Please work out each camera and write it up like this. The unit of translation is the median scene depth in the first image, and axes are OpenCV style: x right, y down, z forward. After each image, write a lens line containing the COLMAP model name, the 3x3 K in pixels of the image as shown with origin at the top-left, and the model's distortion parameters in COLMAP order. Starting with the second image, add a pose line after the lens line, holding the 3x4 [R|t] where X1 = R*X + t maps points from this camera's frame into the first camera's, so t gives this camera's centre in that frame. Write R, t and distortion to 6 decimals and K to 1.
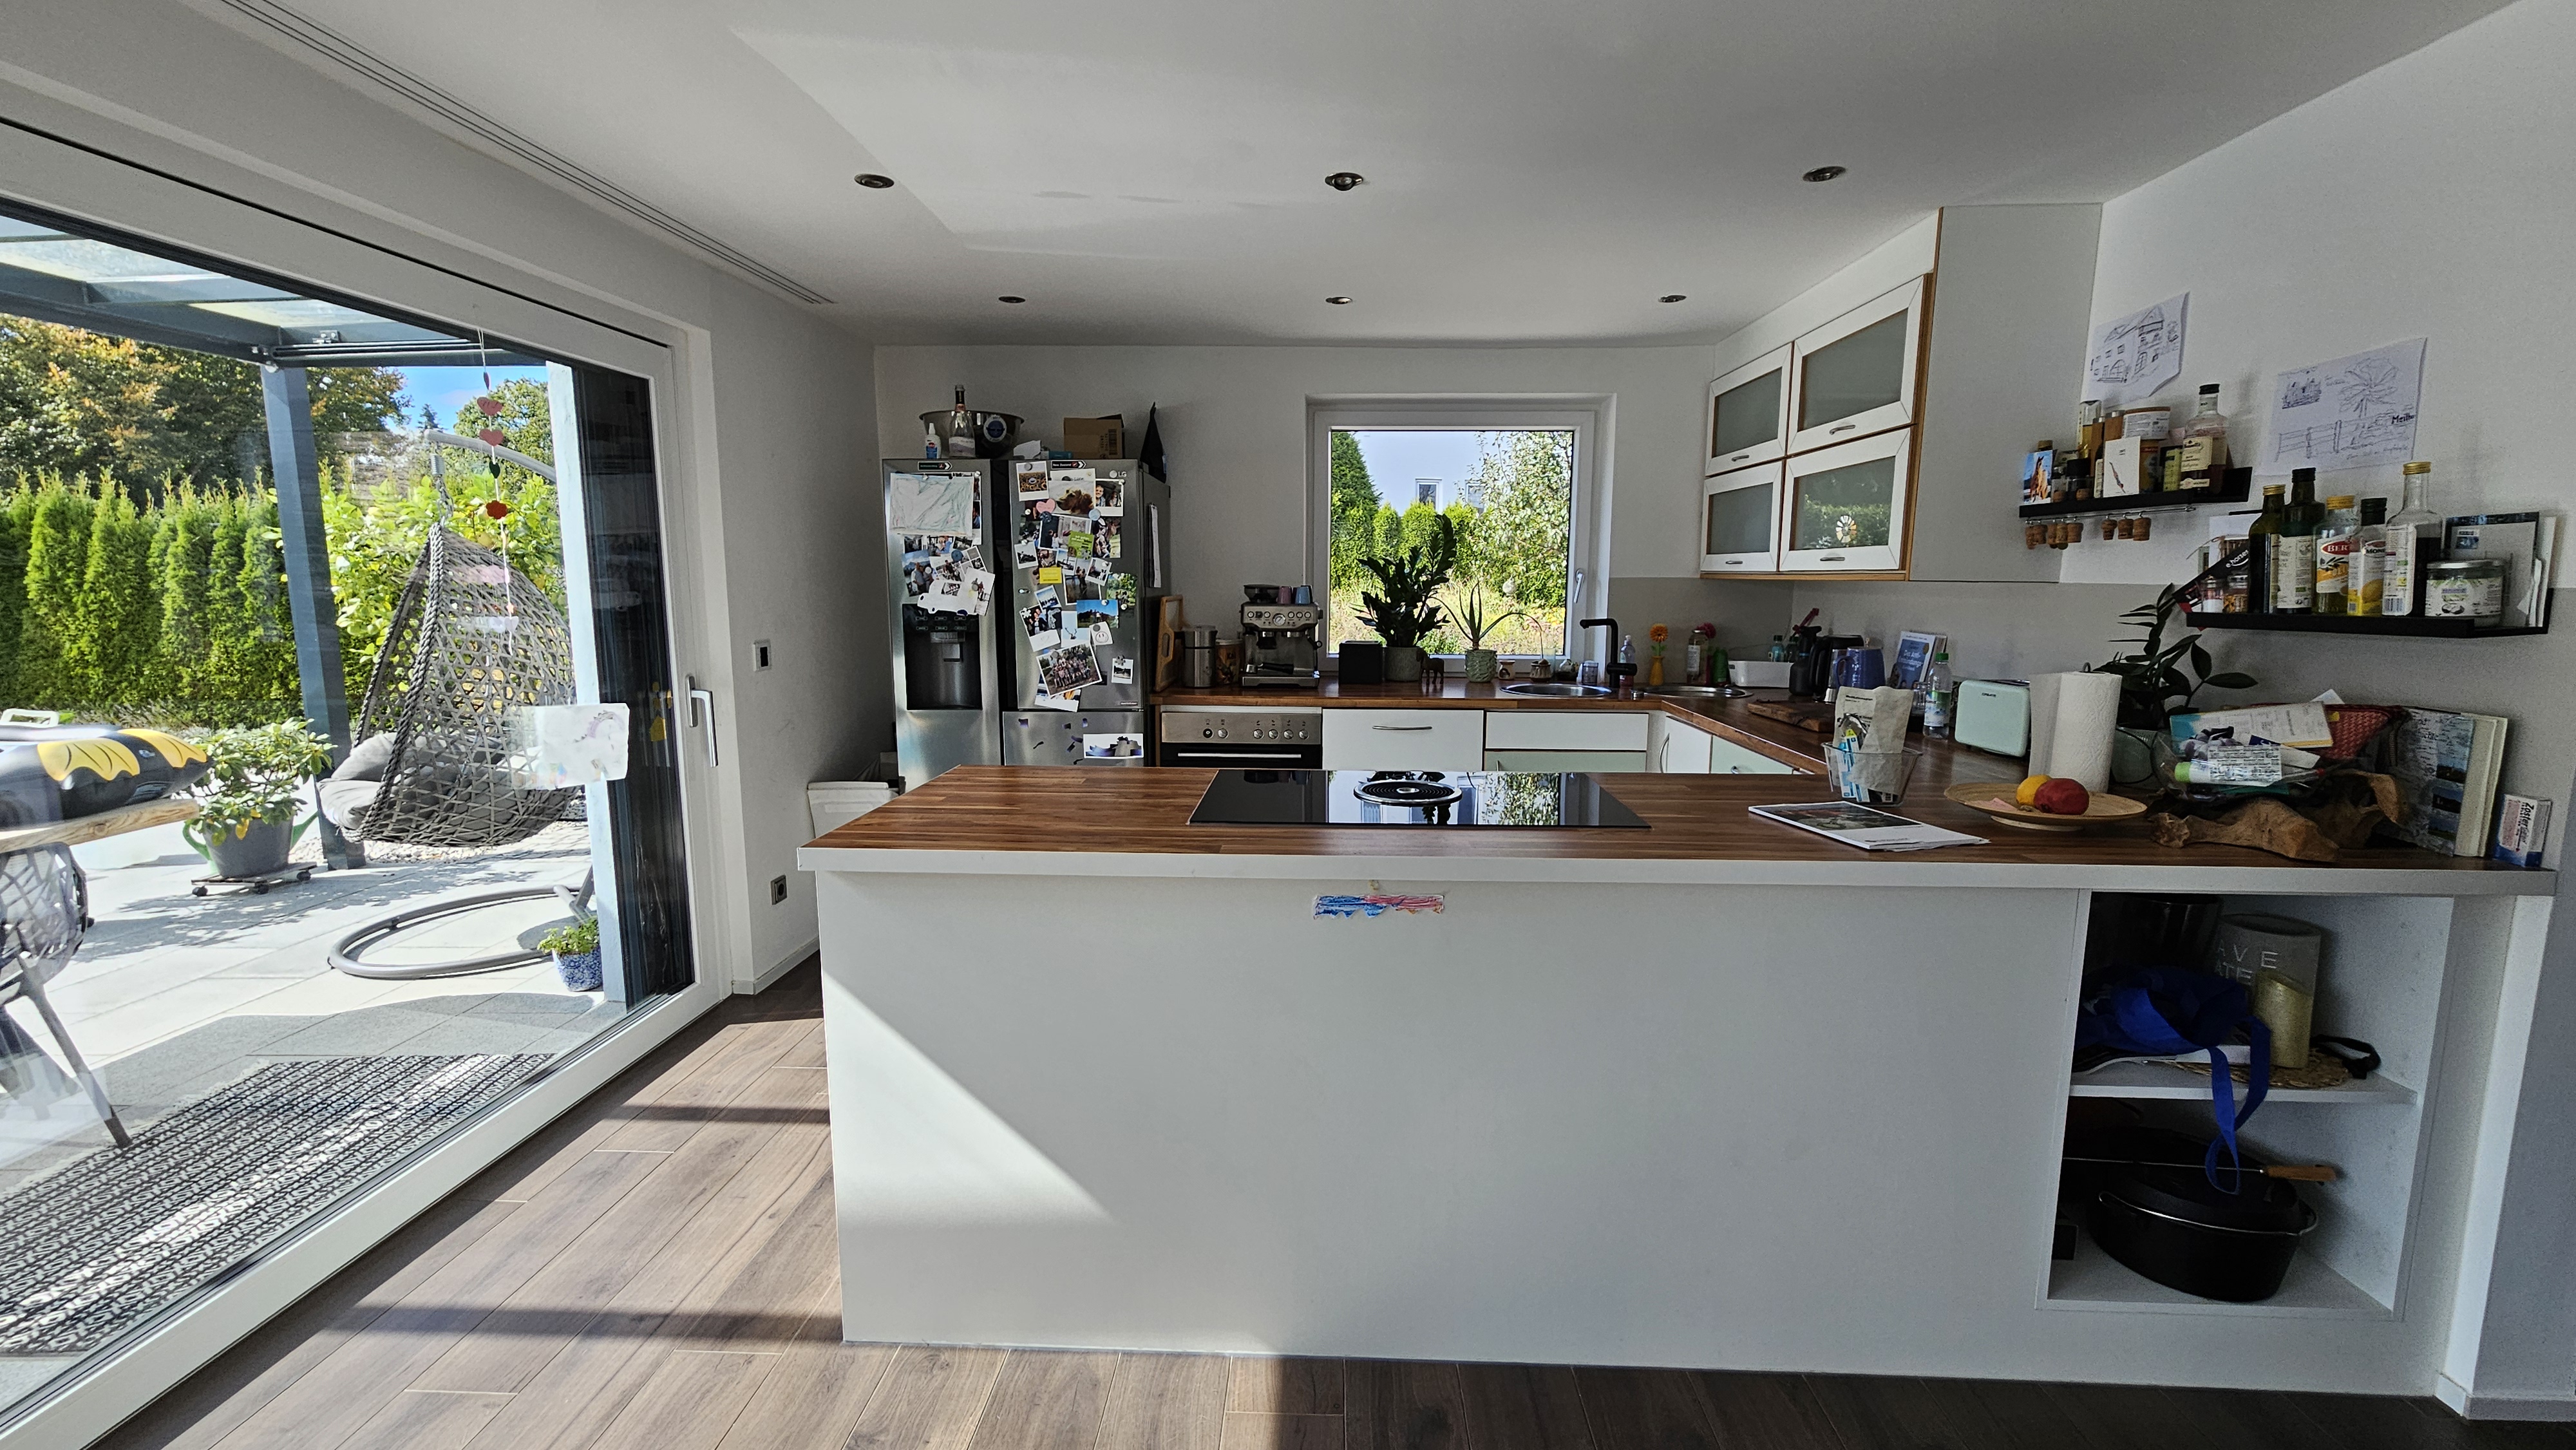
lens RADIAL K [[1051.6, 0, 1287.5], [0, 1051.6, 721.3], [0, 0, 1]] dist [0.002627, 0.000325]
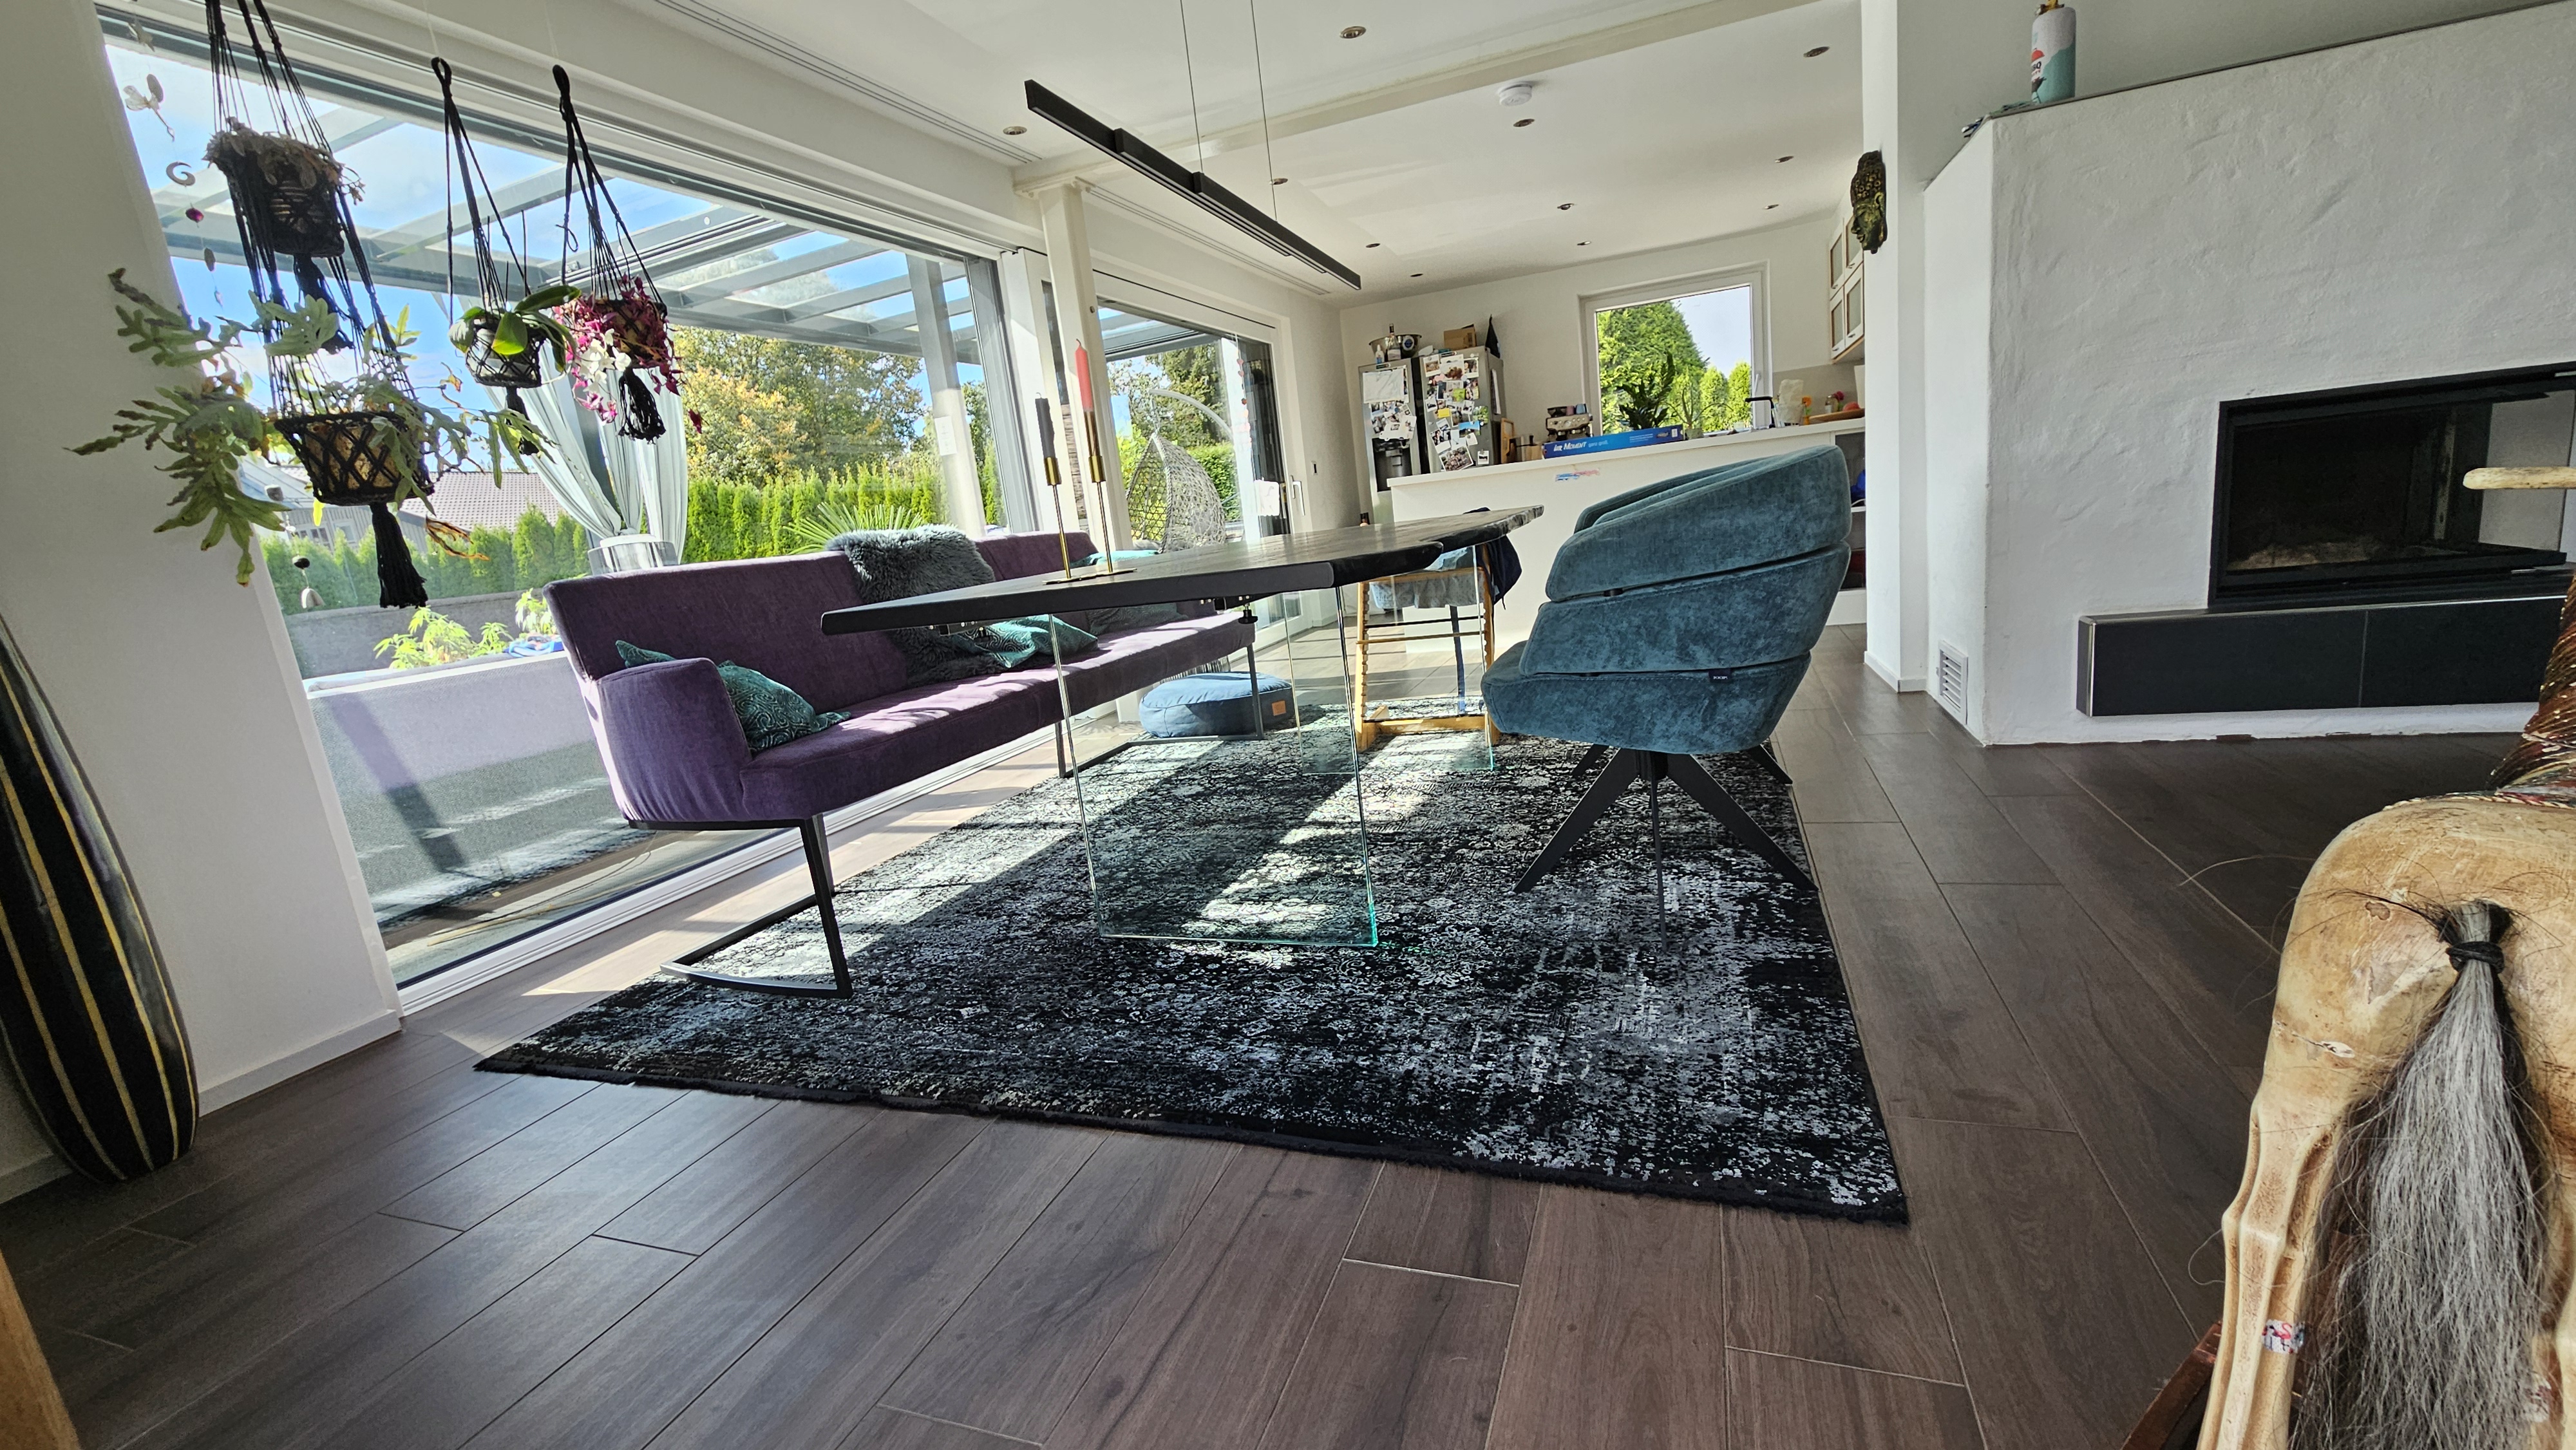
lens RADIAL K [[1051.6, 0, 1290.2], [0, 1051.6, 729.4], [0, 0, 1]] dist [0.002627, 0.000325]
pose [[0.942846, -0.046433, -0.329979, 0.124839], [0.073484, 0.994838, 0.069977, 0.287420], [0.325027, -0.090225, 0.941391, -0.988857]]
